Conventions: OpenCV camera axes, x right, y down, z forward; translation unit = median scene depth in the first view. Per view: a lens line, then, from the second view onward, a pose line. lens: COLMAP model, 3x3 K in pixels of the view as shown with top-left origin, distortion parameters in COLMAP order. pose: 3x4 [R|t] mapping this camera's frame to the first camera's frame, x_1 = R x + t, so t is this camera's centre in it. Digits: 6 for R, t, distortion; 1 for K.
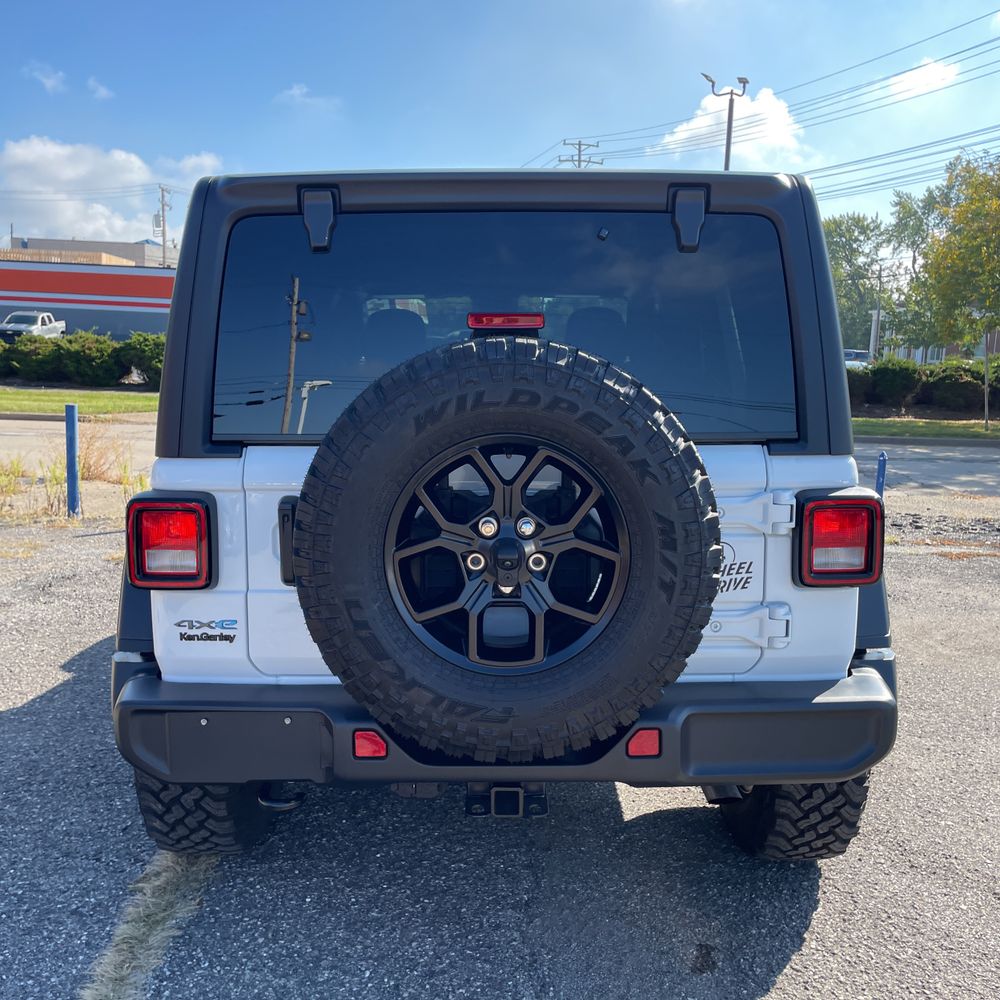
lens RADIAL K [[953.0, 0, 497.8], [0, 953.0, 514.8], [0, 0, 1]] dist [0.095989, -0.114906]
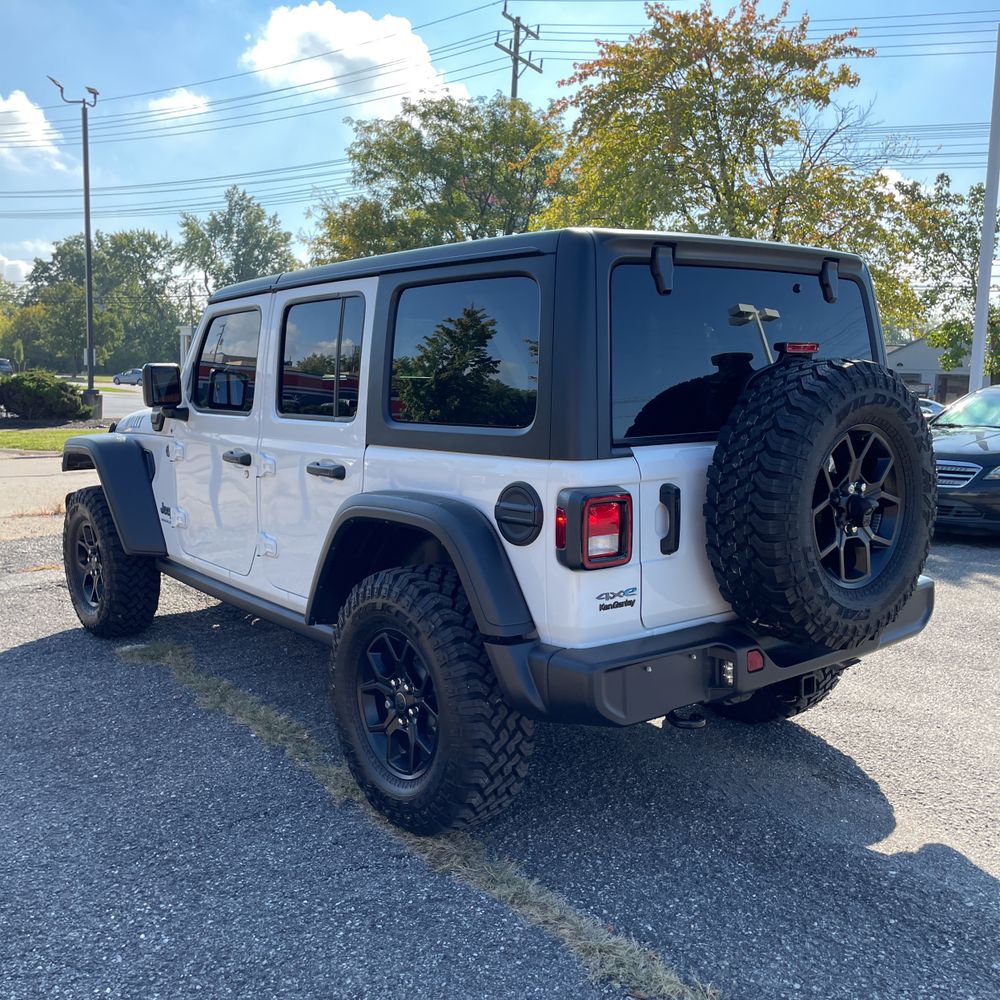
lens RADIAL K [[1058.3, 0, 319.2], [0, 1058.3, 498.6], [0, 0, 1]] dist [0.088836, -0.180304]
pose [[0.804764, -0.074885, 0.588852, -1.953569], [0.099718, 0.994968, -0.009751, -0.043131], [-0.585159, 0.066566, 0.808182, 0.177519]]
